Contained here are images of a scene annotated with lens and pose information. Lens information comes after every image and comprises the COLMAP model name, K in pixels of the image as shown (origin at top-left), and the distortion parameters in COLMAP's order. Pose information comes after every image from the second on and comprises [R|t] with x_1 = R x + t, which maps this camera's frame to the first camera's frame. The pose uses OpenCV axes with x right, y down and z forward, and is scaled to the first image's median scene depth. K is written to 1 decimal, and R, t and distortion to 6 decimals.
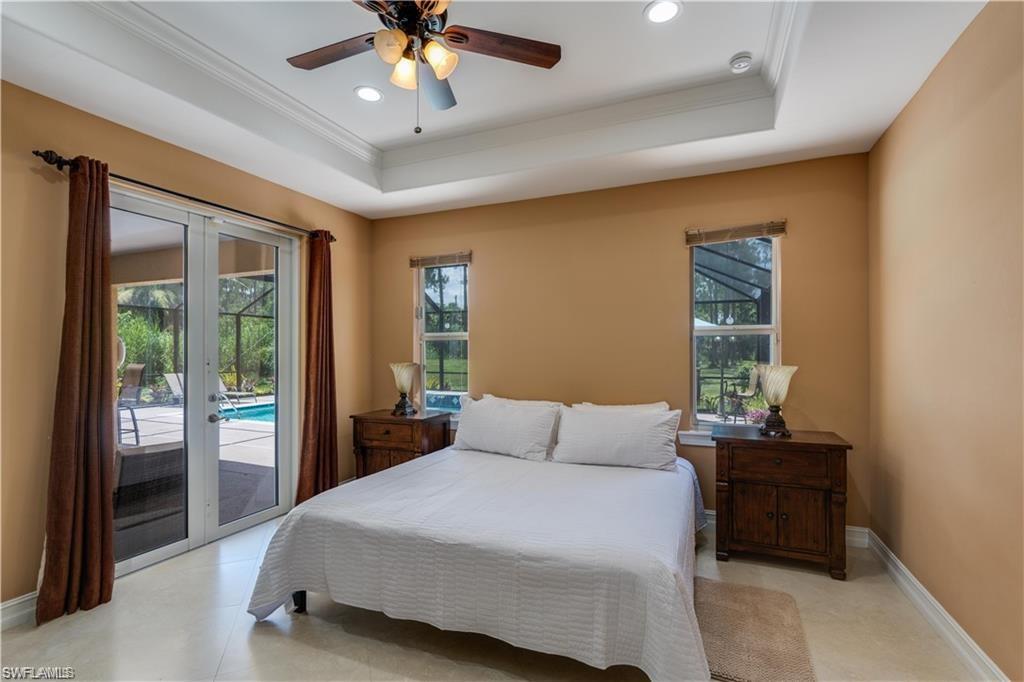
lens RADIAL K [[463.2, 0, 515.4], [0, 463.2, 347.6], [0, 0, 1]] dist [-0.013967, 0.001515]
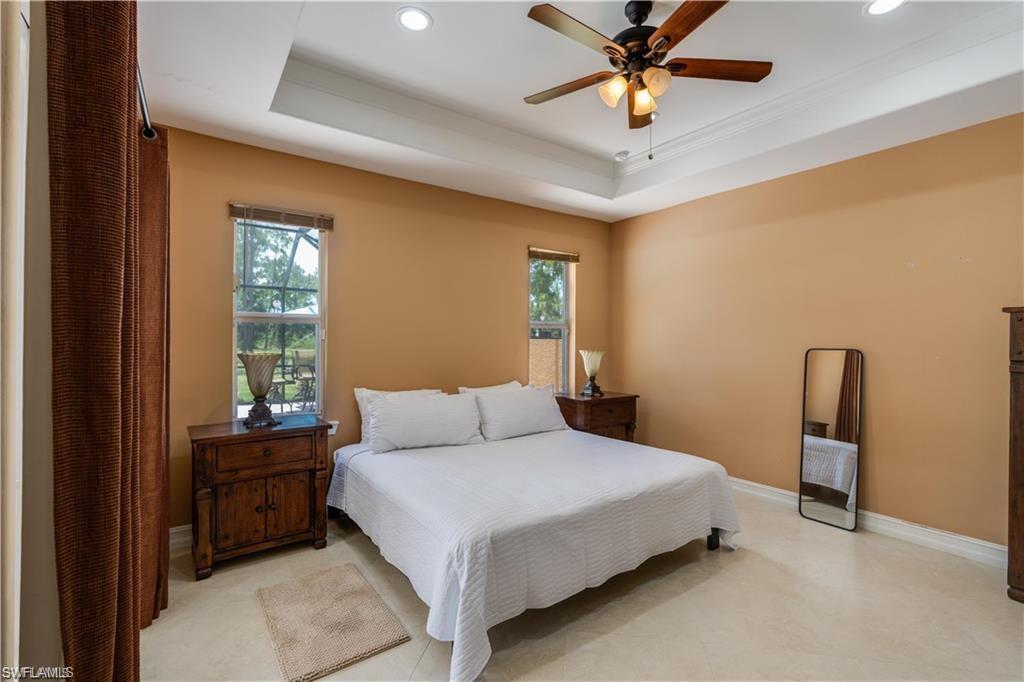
lens RADIAL K [[463.2, 0, 516.5], [0, 463.2, 339.5], [0, 0, 1]] dist [-0.013967, 0.001515]
pose [[0.528166, 0.007680, 0.849106, -0.903874], [-0.013755, 0.999905, -0.000488, 0.007679], [-0.849030, -0.011422, 0.528222, 0.416902]]
